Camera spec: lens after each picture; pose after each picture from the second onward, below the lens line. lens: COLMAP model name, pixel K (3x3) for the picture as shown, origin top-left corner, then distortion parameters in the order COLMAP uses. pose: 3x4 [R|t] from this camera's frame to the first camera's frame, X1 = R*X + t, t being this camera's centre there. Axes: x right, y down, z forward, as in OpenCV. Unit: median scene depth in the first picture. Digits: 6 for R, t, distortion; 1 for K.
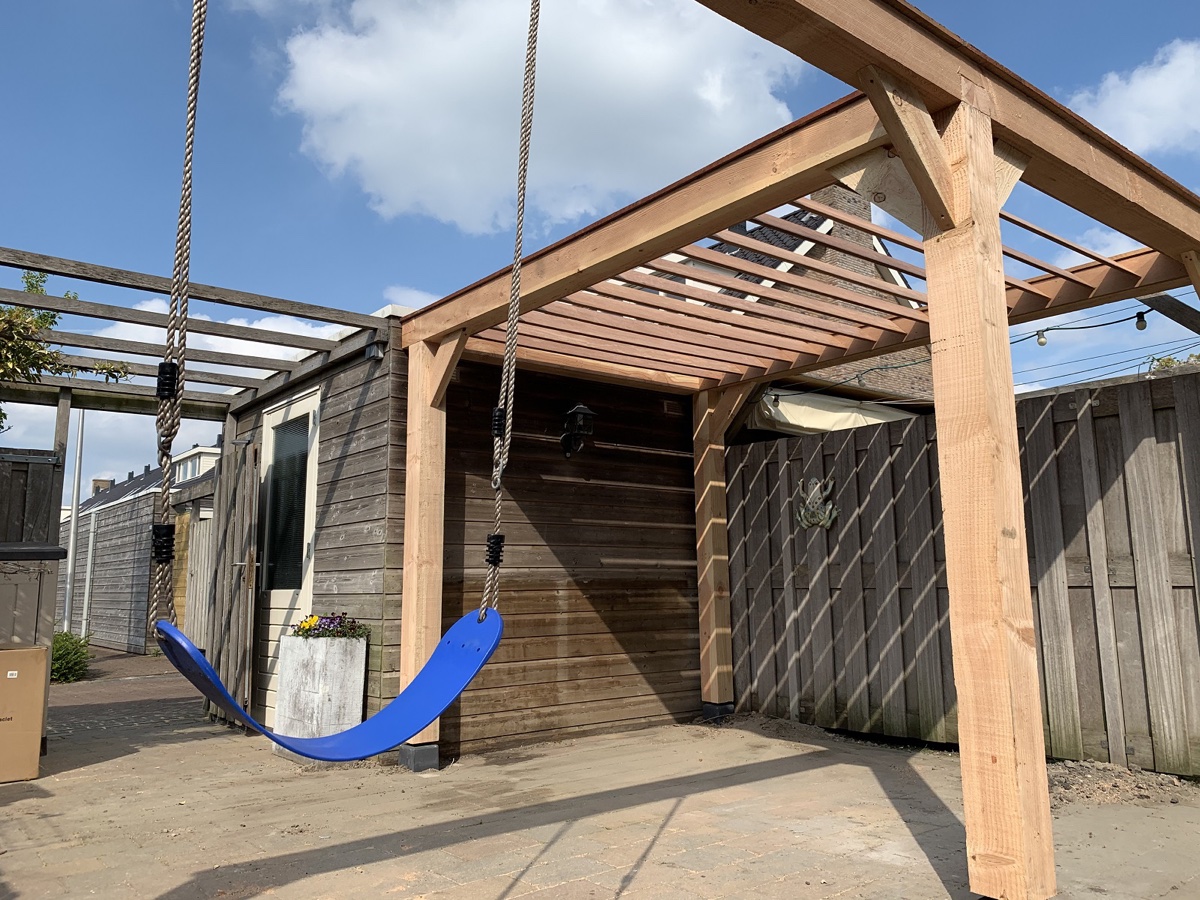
lens RADIAL K [[918.3, 0, 594.5], [0, 918.3, 438.7], [0, 0, 1]] dist [0.104607, -0.280059]
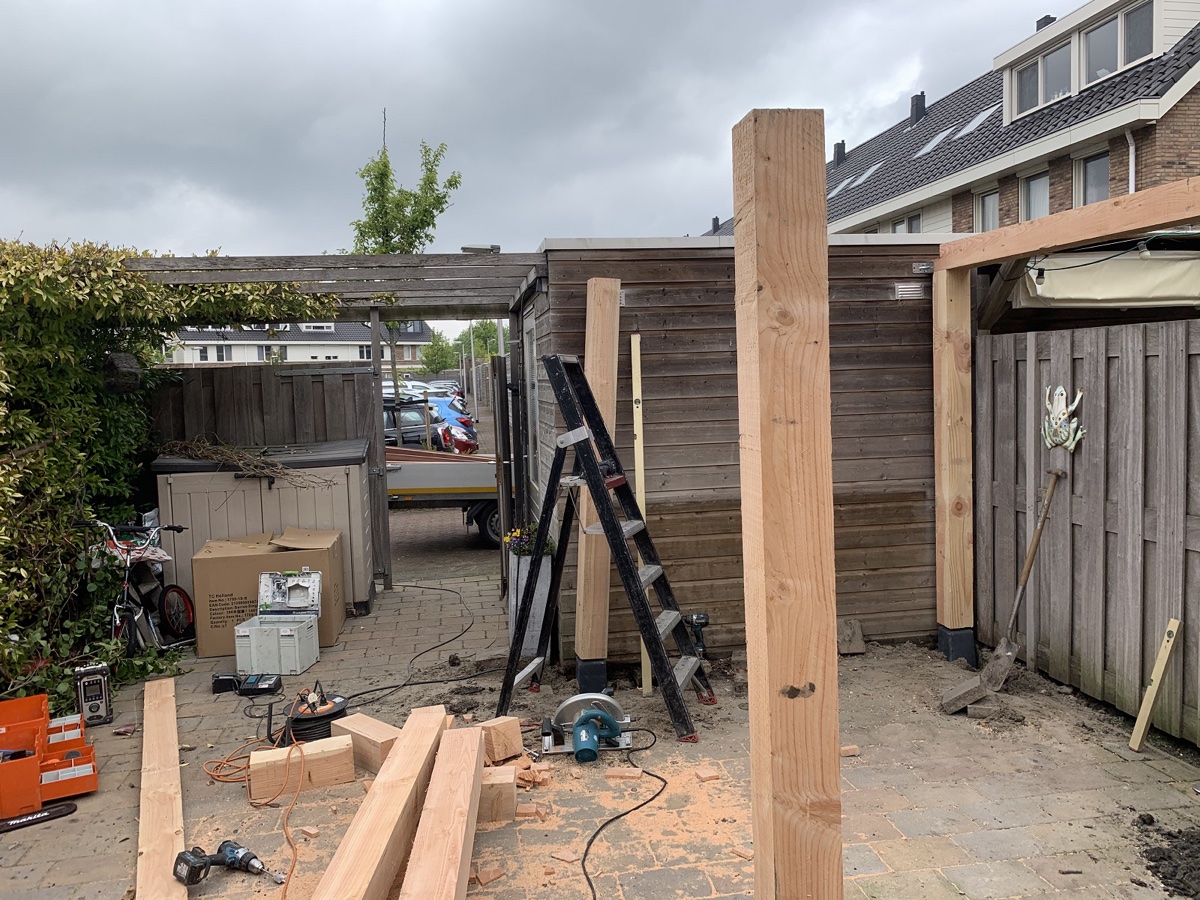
lens RADIAL K [[925.2, 0, 600.0], [0, 925.2, 450.0], [0, 0, 1]] dist [0.075670, -0.156840]
pose [[0.868548, 0.023710, -0.495038, 0.295816], [0.099890, 0.969982, 0.221714, -0.123924], [0.485435, -0.242019, 0.840107, 0.119596]]
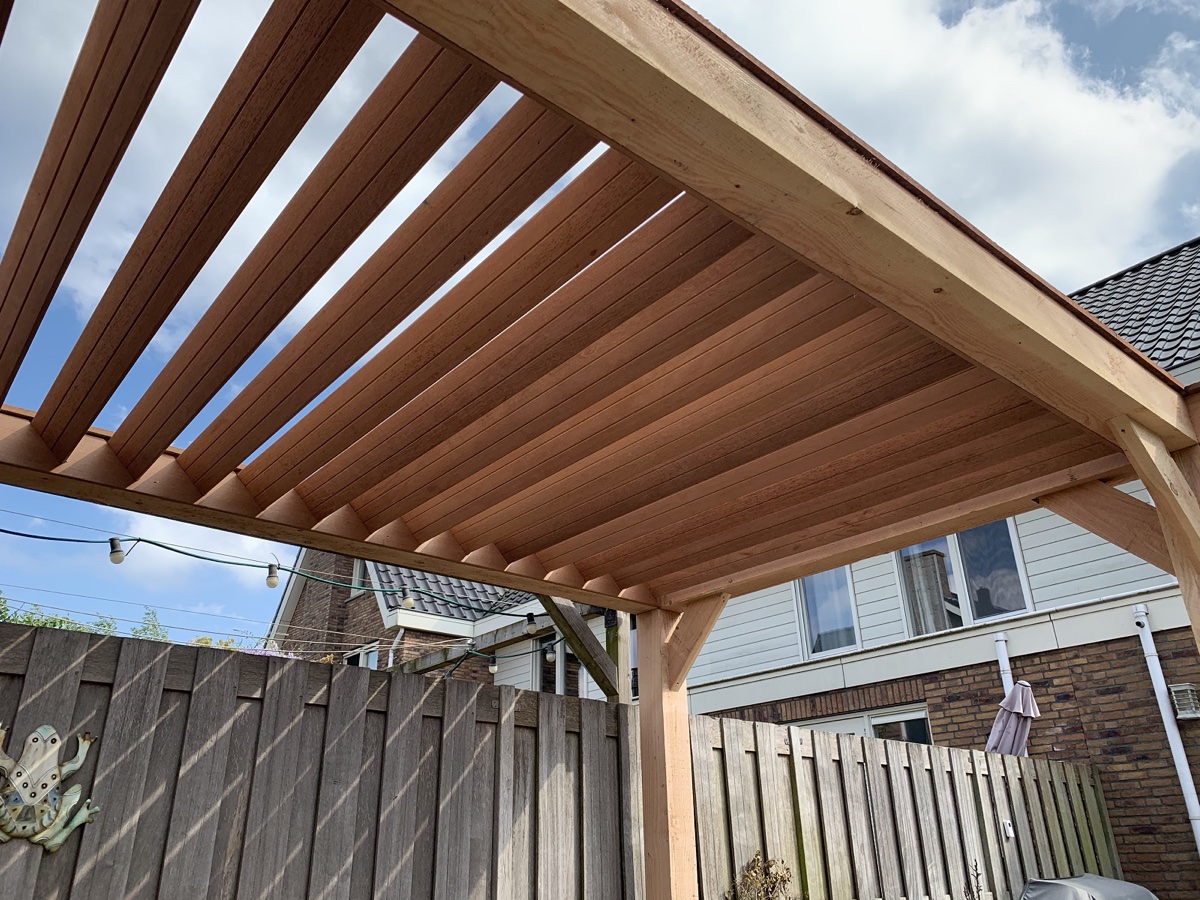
lens RADIAL K [[910.0, 0, 600.0], [0, 910.0, 450.0], [0, 0, 1]] dist [-0.000271, 0.000790]
pose [[-0.020075, 0.432291, 0.901511, -0.231413], [-0.143505, 0.891110, -0.430500, 0.075613], [-0.989446, -0.138014, 0.044147, 0.738846]]
